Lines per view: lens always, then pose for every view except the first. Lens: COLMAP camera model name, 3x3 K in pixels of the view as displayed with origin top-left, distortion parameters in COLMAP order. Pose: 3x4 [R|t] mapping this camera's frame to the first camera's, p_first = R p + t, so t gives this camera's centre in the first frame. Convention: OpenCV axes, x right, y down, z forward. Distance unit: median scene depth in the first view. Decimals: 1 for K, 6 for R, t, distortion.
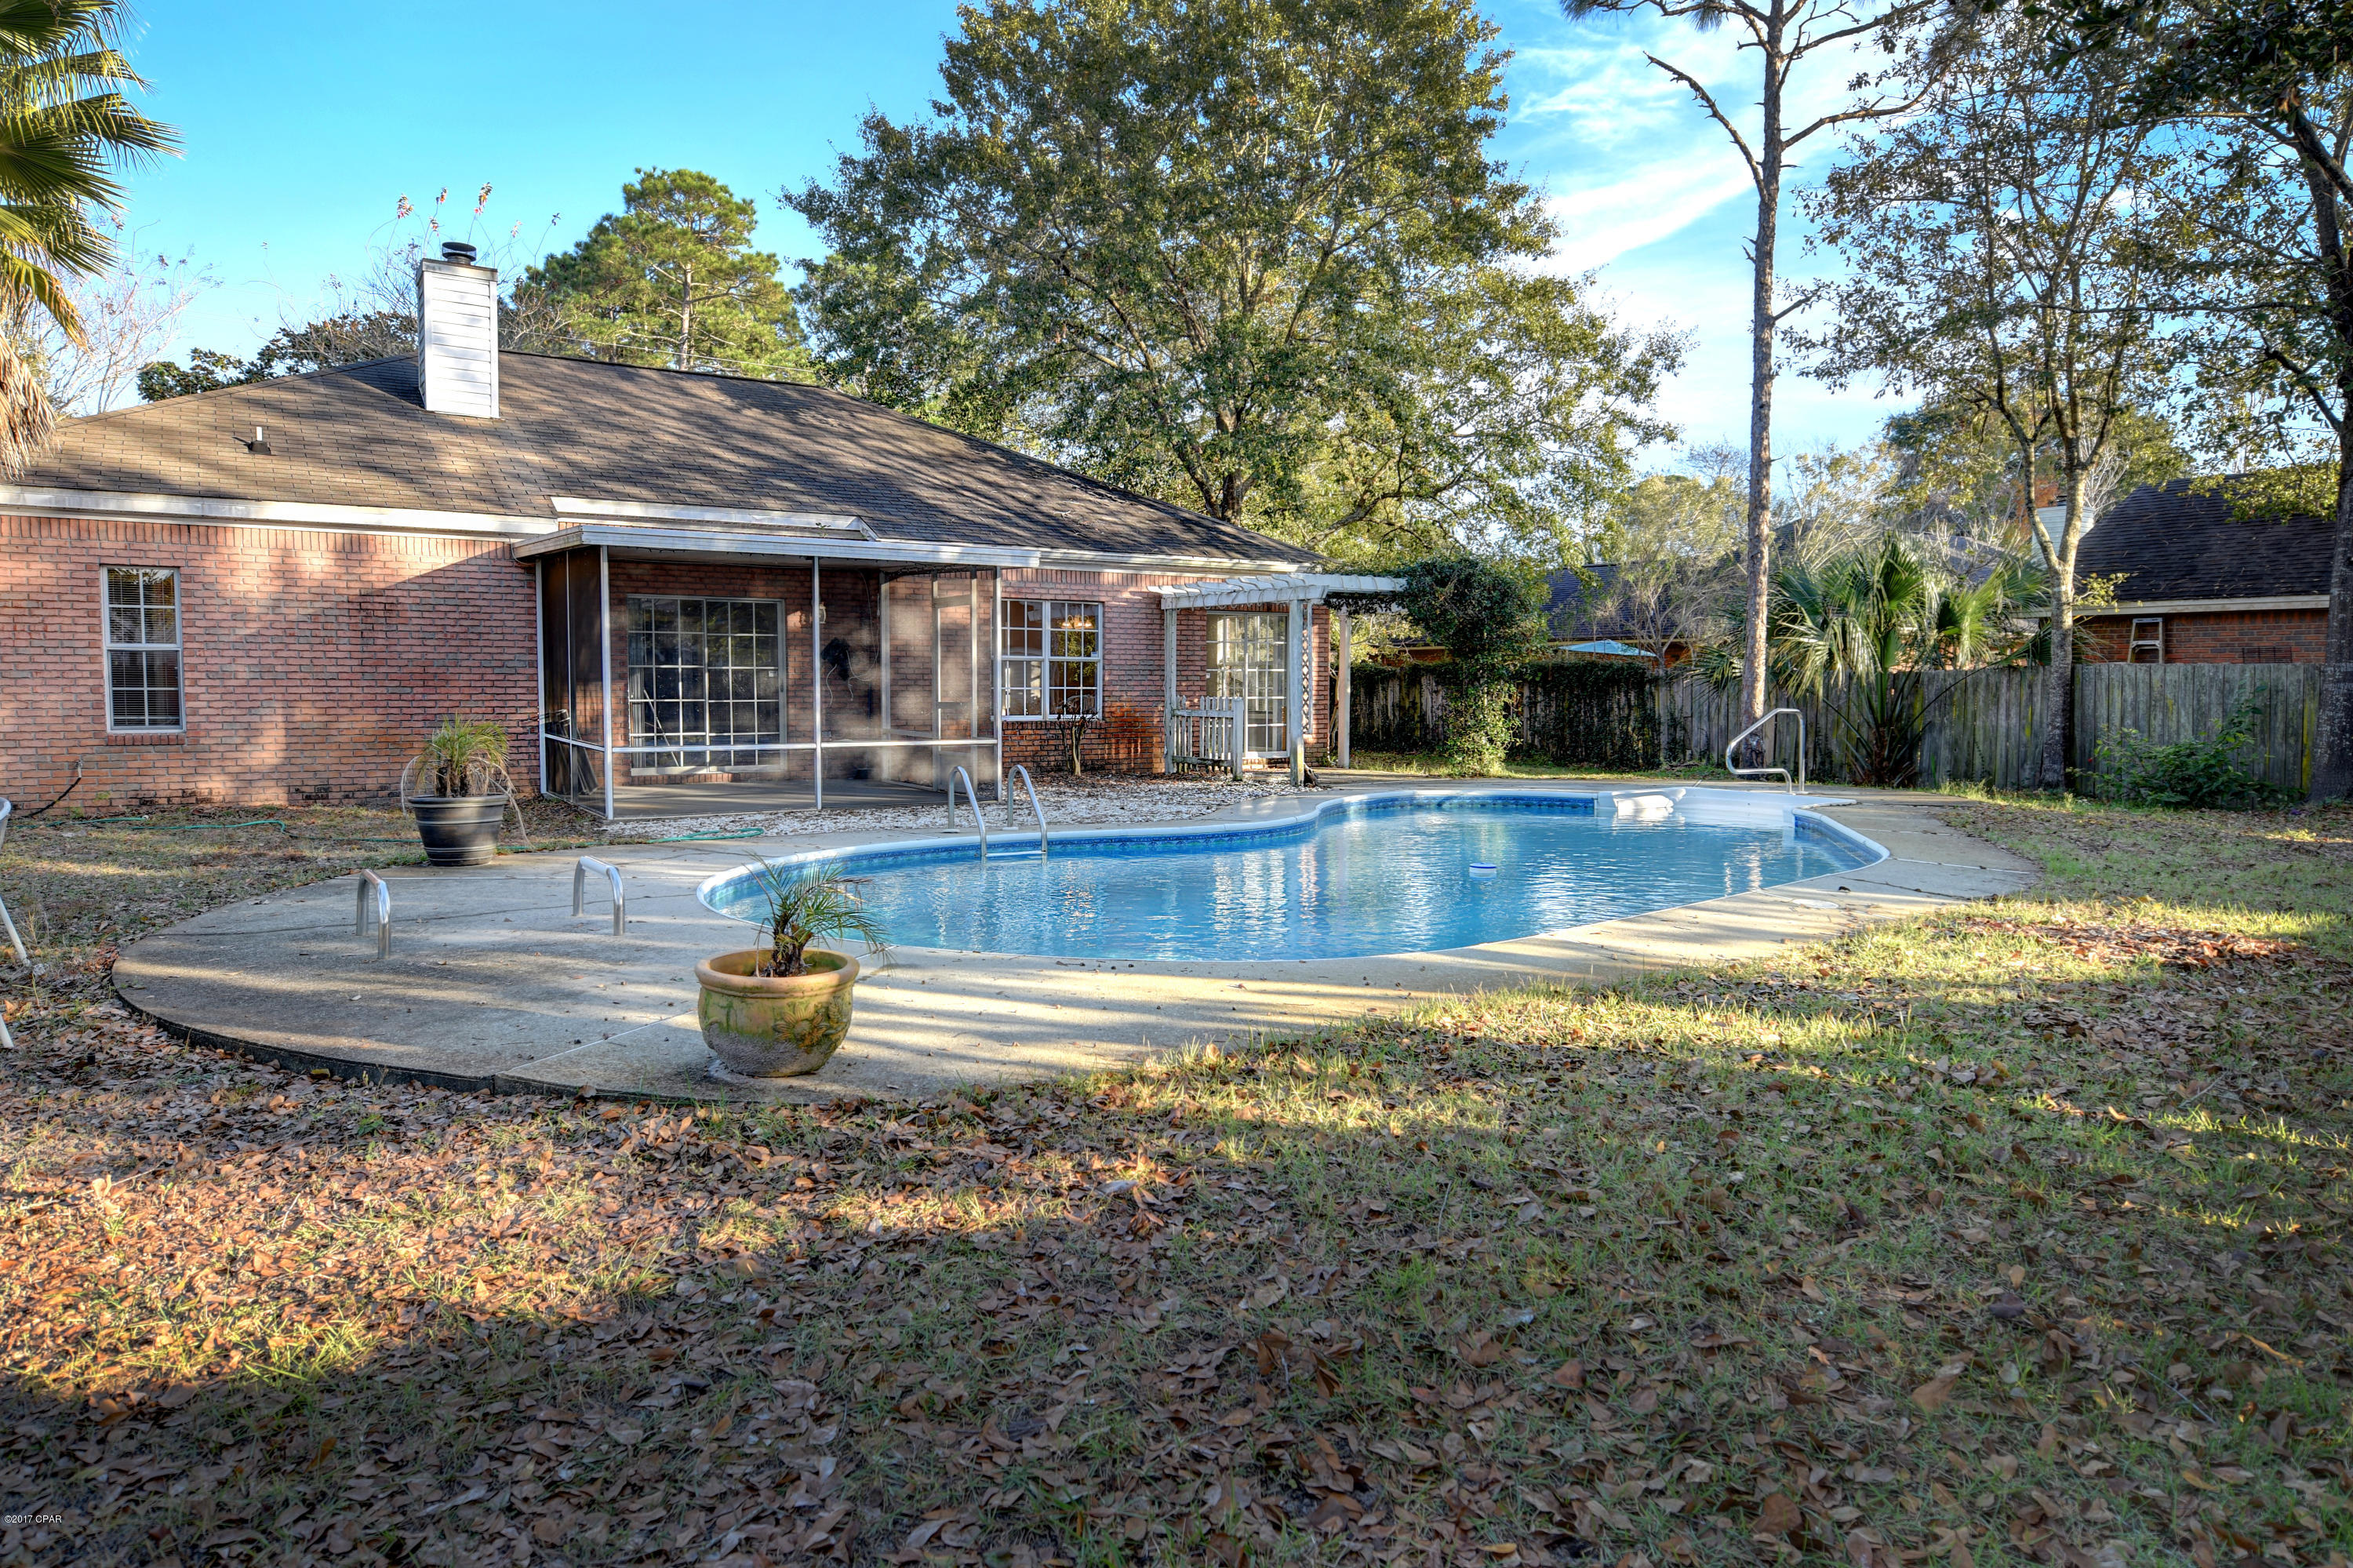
lens RADIAL K [[1461.8, 0, 1175.1], [0, 1461.8, 766.9], [0, 0, 1]] dist [-0.014336, -0.001682]
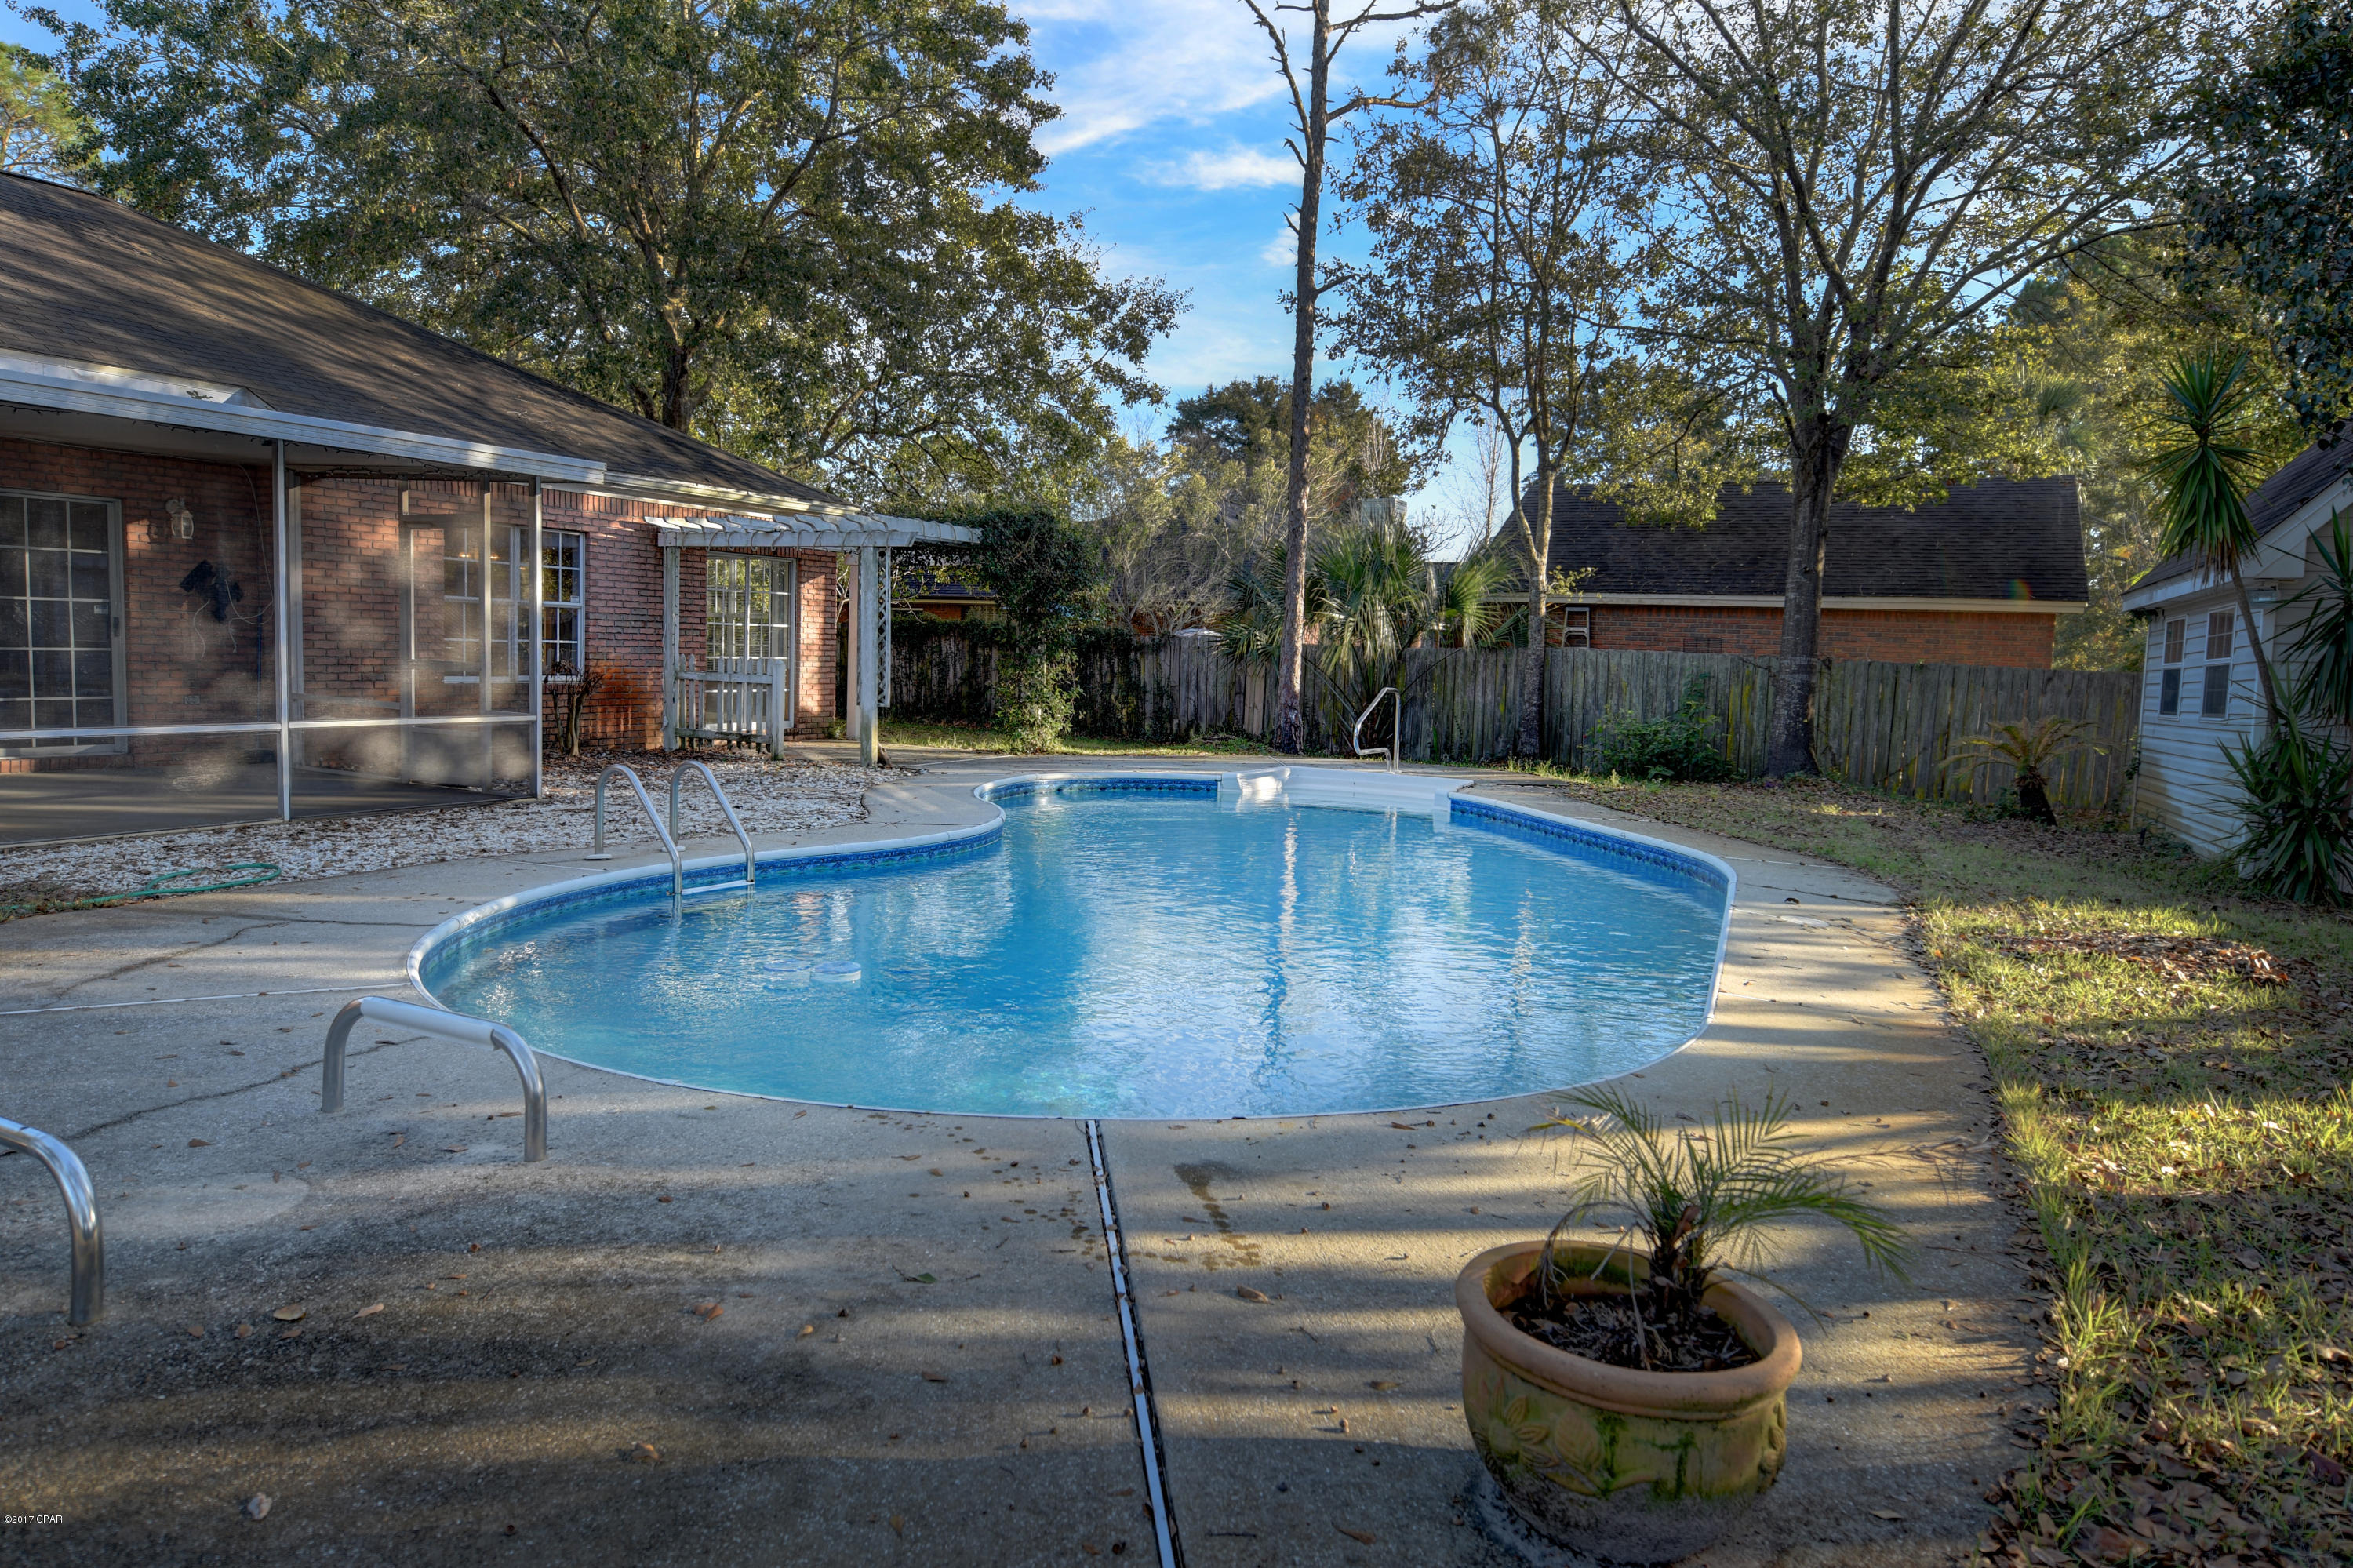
lens RADIAL K [[1461.8, 0, 1188.7], [0, 1461.8, 777.0], [0, 0, 1]] dist [-0.014336, -0.001682]
pose [[0.872442, -0.015137, 0.488483, -0.156437], [-0.004926, 0.999197, 0.039760, -0.014602], [-0.488692, -0.037094, 0.871667, 0.156622]]
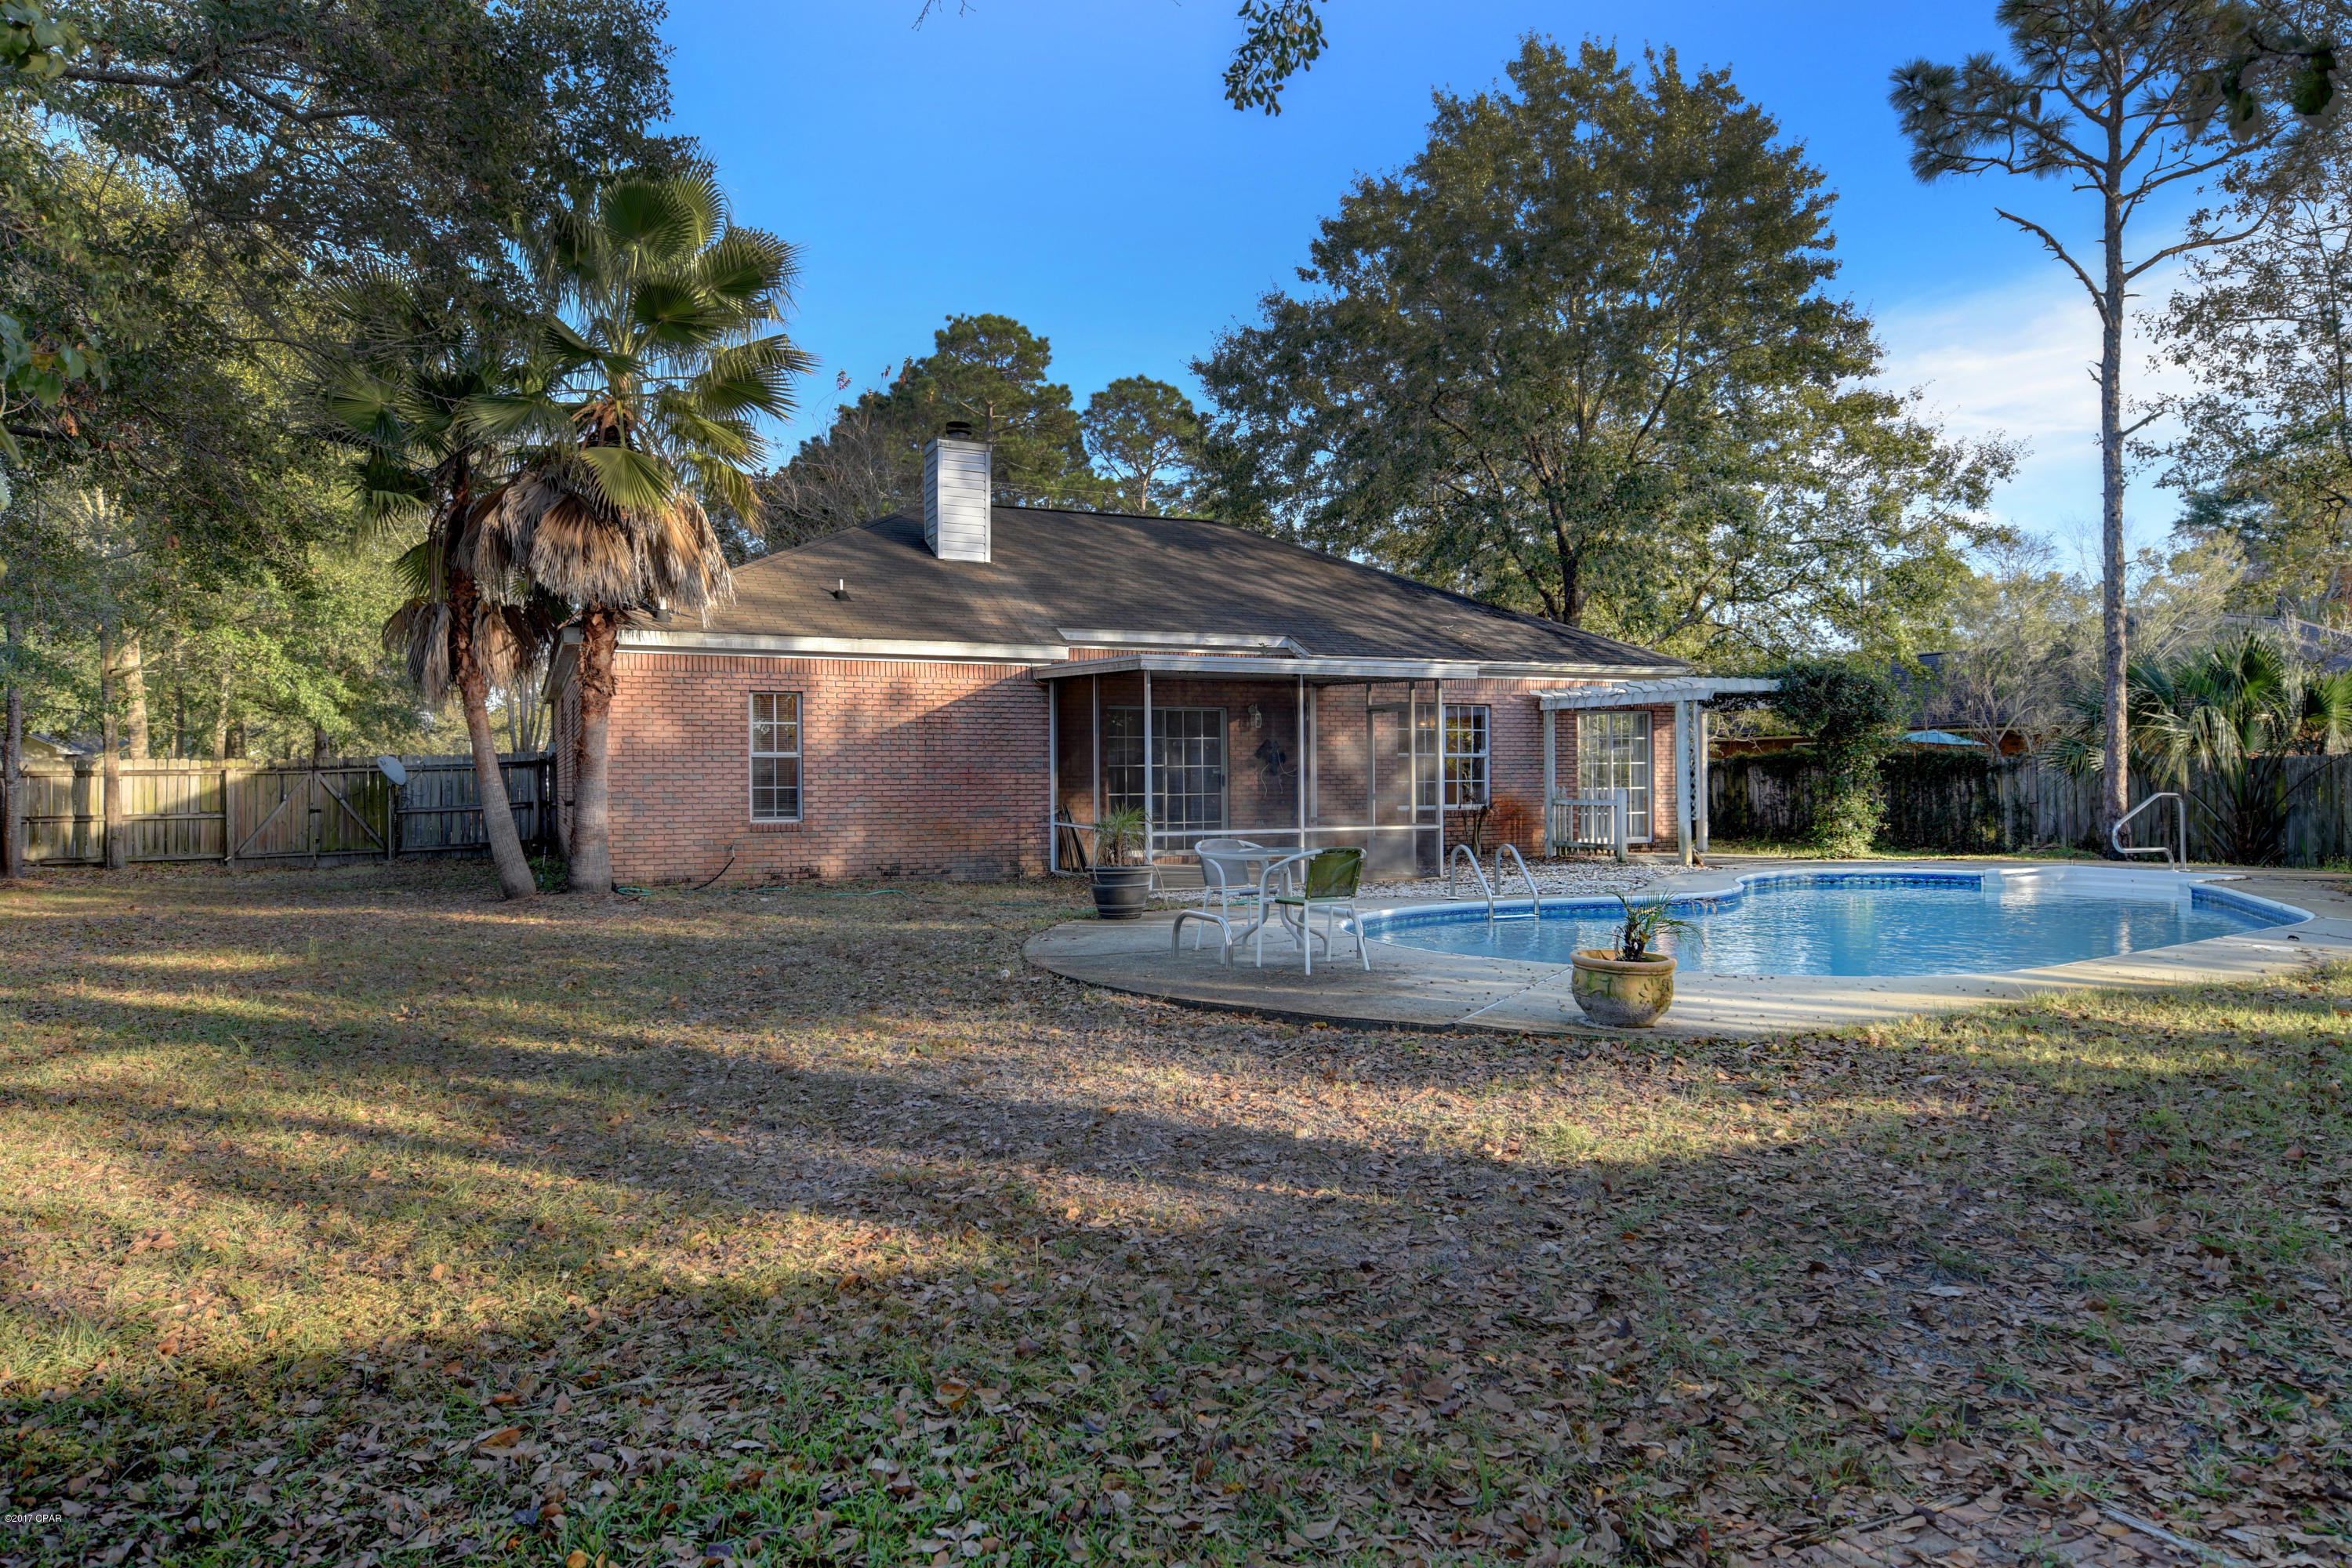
lens RADIAL K [[1461.1, 0, 1171.3], [0, 1461.1, 769.7], [0, 0, 1]] dist [-0.014336, -0.001682]
pose [[0.988290, -0.010833, -0.152199, -0.124773], [0.001256, 0.998020, -0.062881, 0.008294], [0.152579, 0.061954, 0.986347, -0.154173]]
